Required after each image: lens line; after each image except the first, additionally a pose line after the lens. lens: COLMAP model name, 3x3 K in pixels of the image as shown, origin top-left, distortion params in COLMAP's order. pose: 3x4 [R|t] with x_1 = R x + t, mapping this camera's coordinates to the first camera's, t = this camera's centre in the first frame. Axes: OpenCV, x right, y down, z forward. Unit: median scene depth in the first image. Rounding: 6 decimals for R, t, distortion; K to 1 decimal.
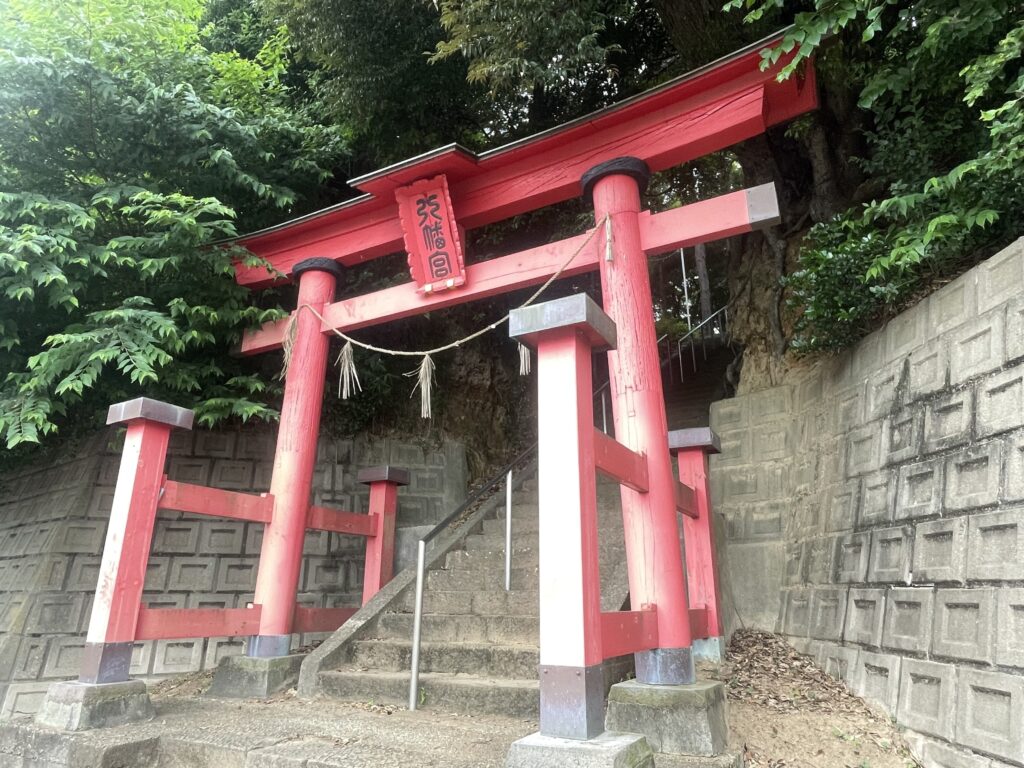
lens RADIAL K [[634.7, 0, 512.0], [0, 634.7, 384.0], [0, 0, 1]] dist [-0.007826, -0.000027]
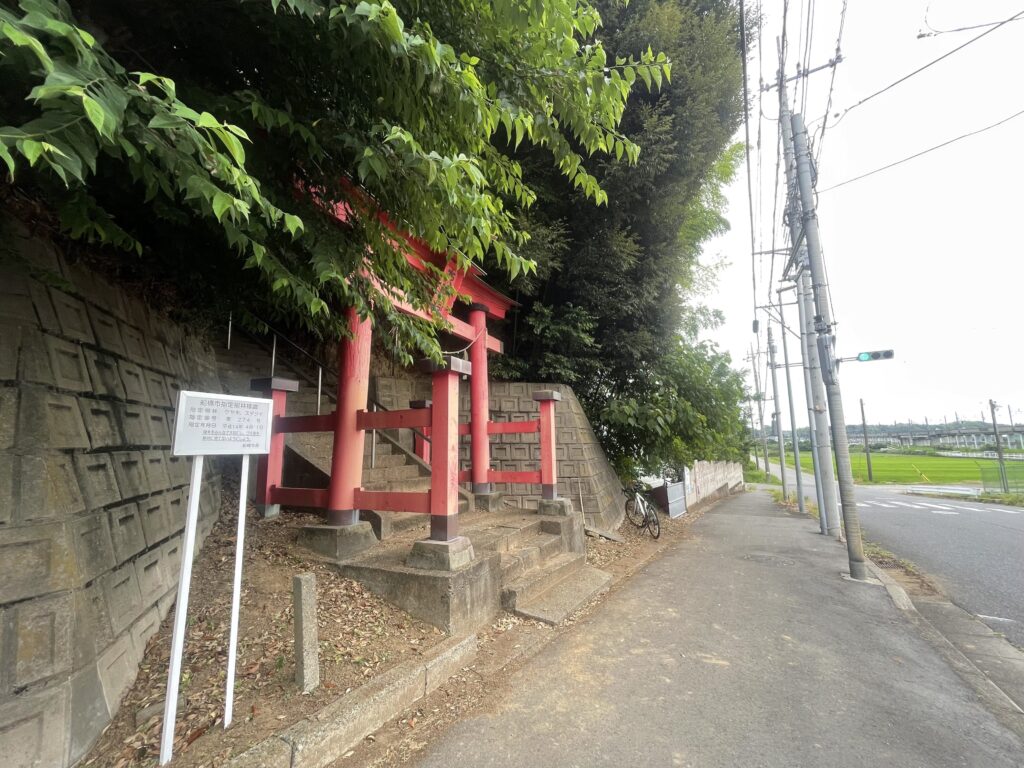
lens RADIAL K [[407.8, 0, 506.9], [0, 407.8, 381.0], [0, 0, 1]] dist [0.000887, 0.000092]
pose [[-0.060004, 0.155660, 0.985986, -1.361001], [-0.307873, 0.936724, -0.166619, 0.177685], [-0.949533, -0.313557, -0.008284, 0.775498]]
